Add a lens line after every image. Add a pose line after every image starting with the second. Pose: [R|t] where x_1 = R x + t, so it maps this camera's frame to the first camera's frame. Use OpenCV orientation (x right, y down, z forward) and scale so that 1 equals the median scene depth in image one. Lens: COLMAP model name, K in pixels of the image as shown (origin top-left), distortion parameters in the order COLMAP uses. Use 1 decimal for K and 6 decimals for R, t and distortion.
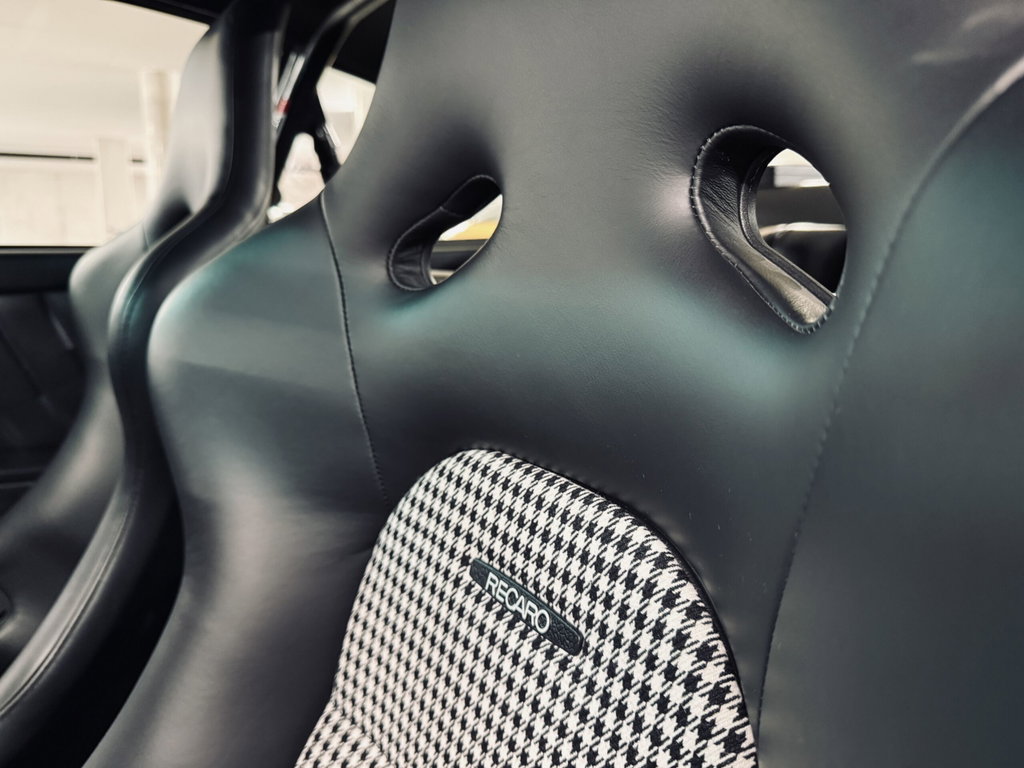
lens RADIAL K [[737.1, 0, 512.0], [0, 737.1, 384.0], [0, 0, 1]] dist [0.055120, -0.057426]
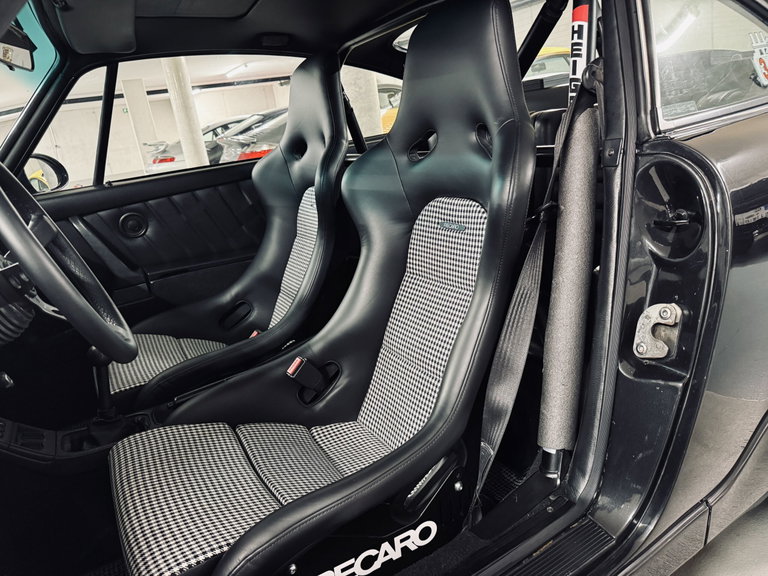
lens RADIAL K [[552.8, 0, 384.0], [0, 552.8, 288.0], [0, 0, 1]] dist [0.055120, -0.057426]
pose [[0.988424, -0.123509, -0.088110, -0.124504], [0.133411, 0.984116, 0.117124, 0.172035], [0.072244, -0.127523, 0.989201, -2.040902]]
